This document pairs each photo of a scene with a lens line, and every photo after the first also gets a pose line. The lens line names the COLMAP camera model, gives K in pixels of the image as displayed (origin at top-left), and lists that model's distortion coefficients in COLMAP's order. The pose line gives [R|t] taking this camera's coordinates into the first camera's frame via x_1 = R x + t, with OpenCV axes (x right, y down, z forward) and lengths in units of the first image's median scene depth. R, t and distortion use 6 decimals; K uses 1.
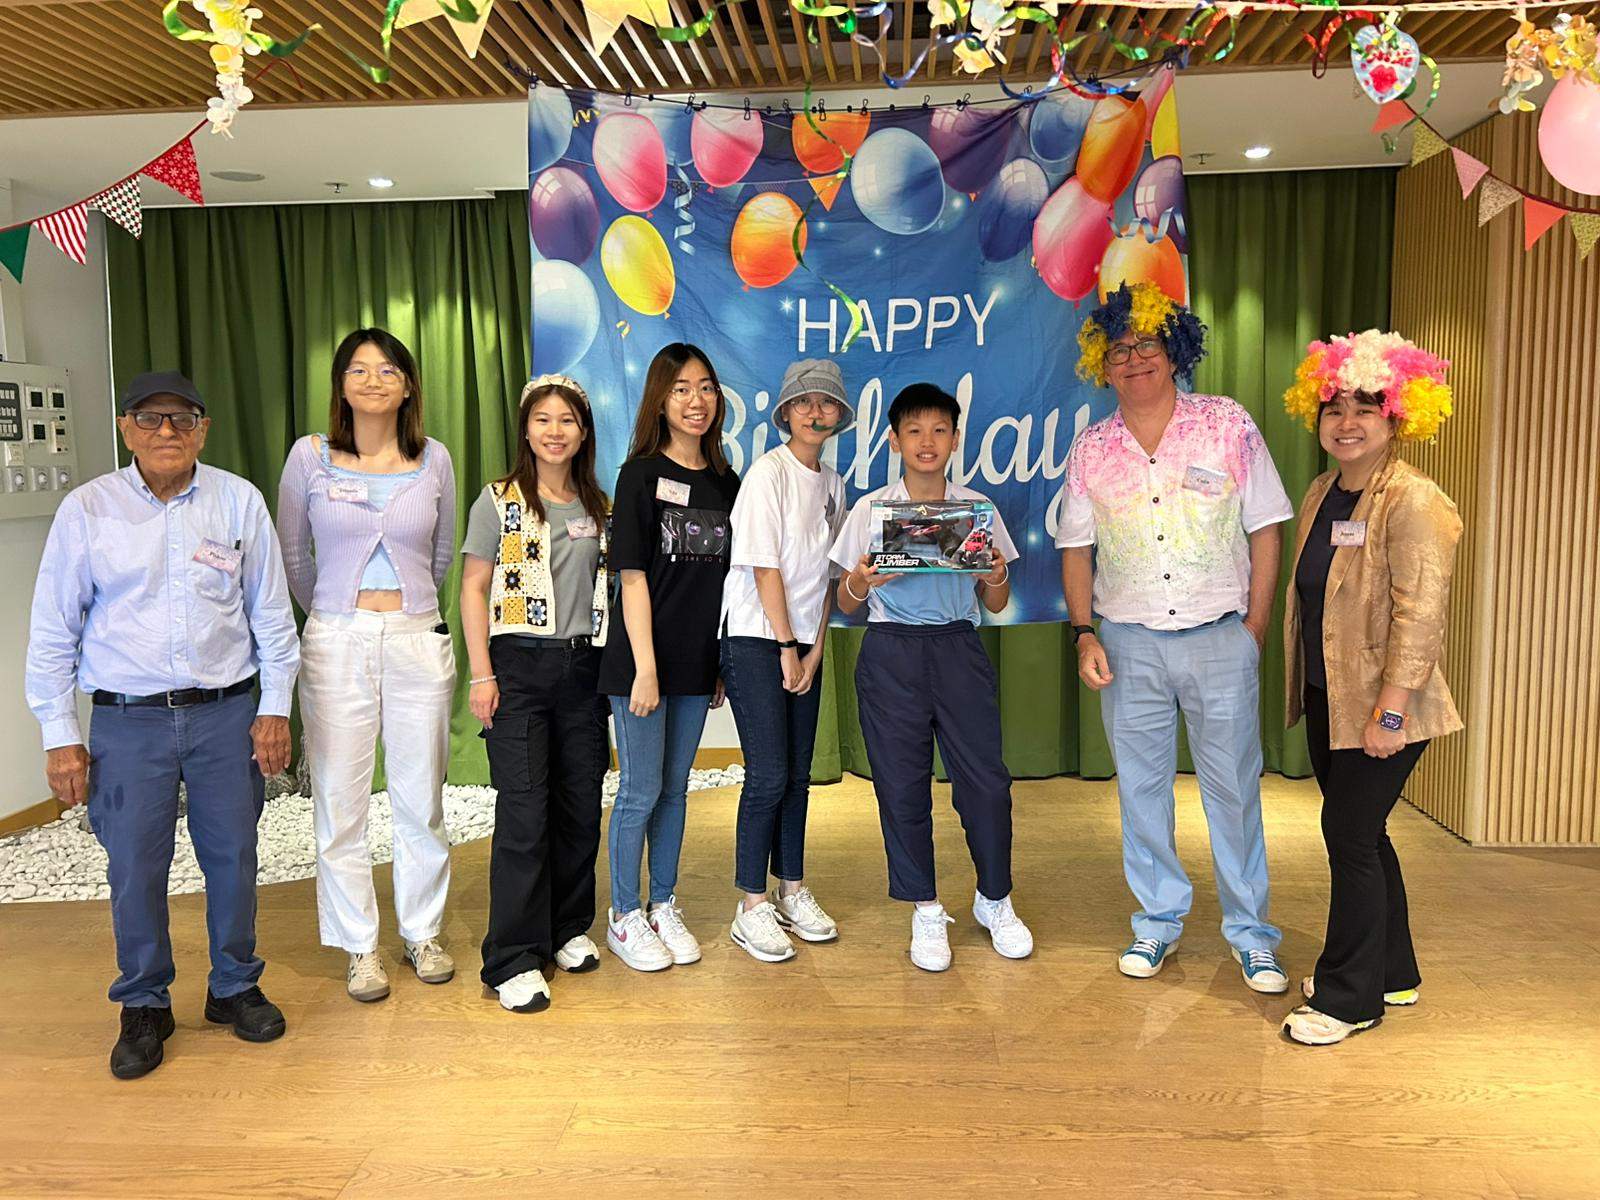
lens RADIAL K [[1221.8, 0, 804.2], [0, 1221.8, 587.8], [0, 0, 1]] dist [0.032748, -0.049866]
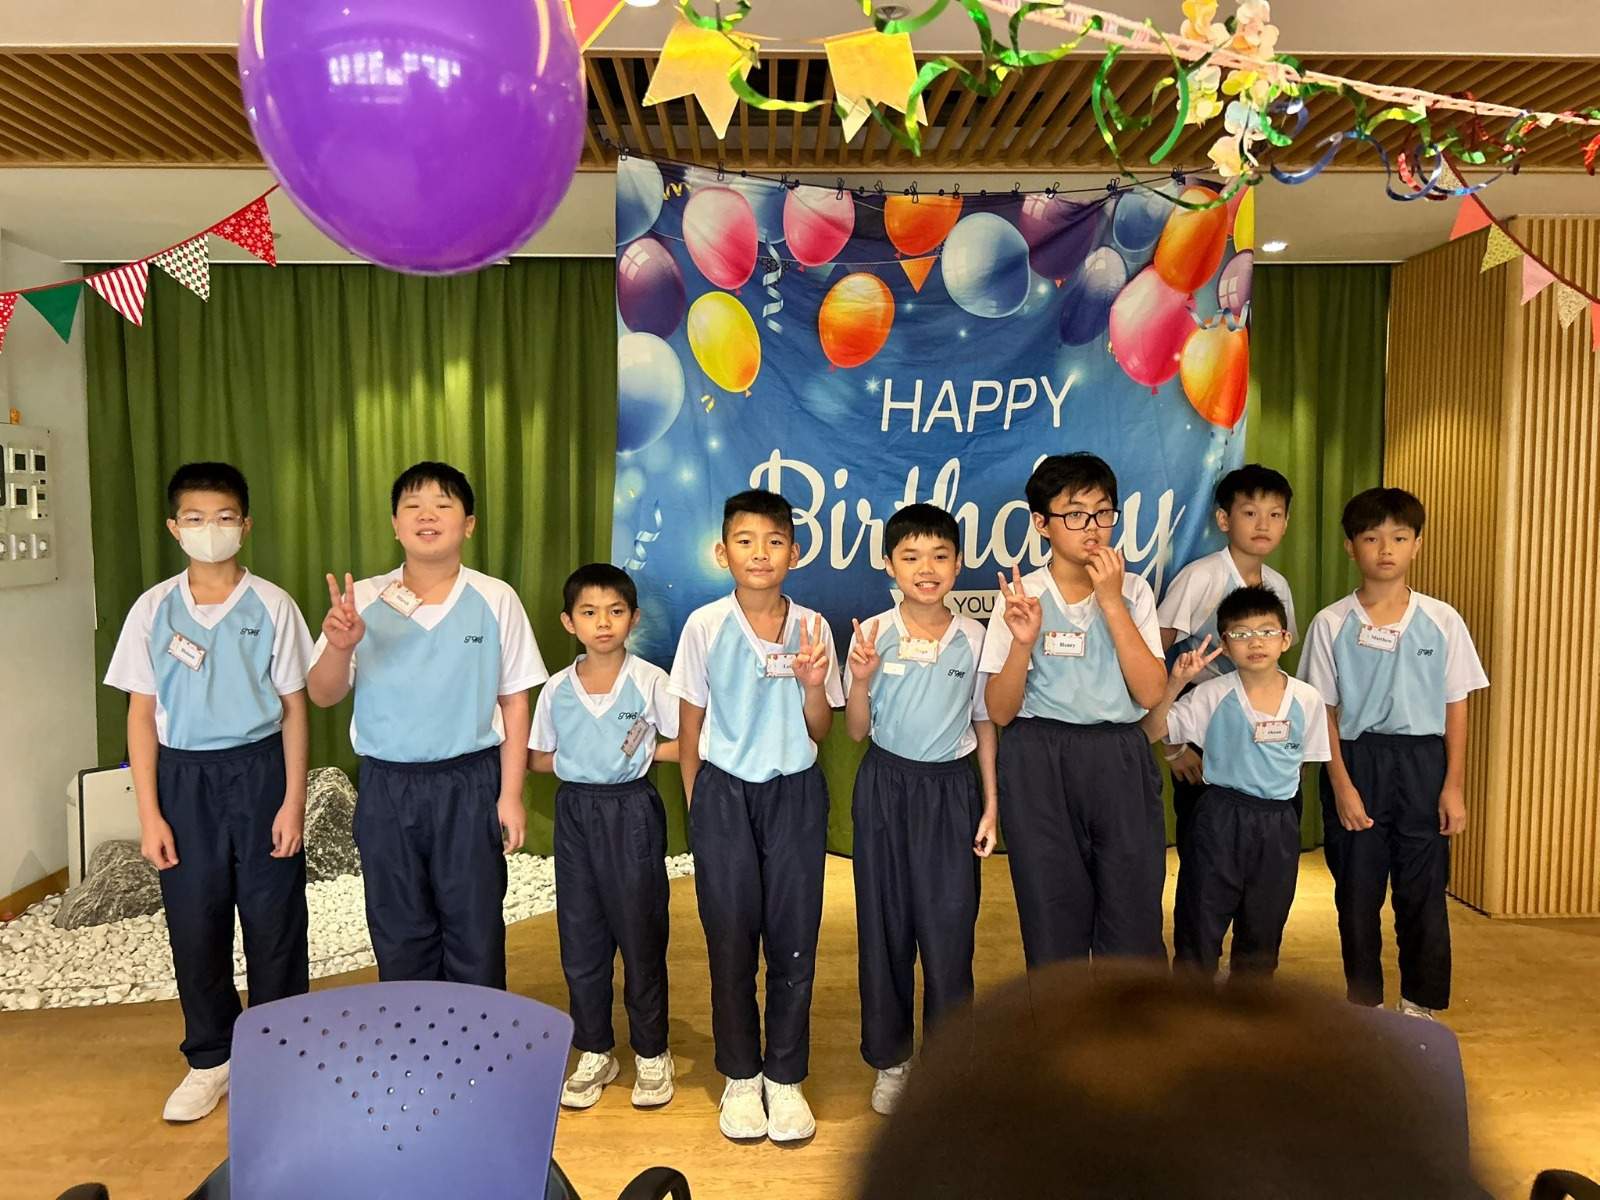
lens RADIAL K [[1221.8, 0, 775.1], [0, 1221.8, 597.3], [0, 0, 1]] dist [0.032748, -0.049866]
pose [[0.995343, 0.007842, 0.096080, -0.190179], [-0.003265, 0.998856, -0.047706, -0.010187], [-0.096345, 0.047170, 0.994230, 0.027562]]
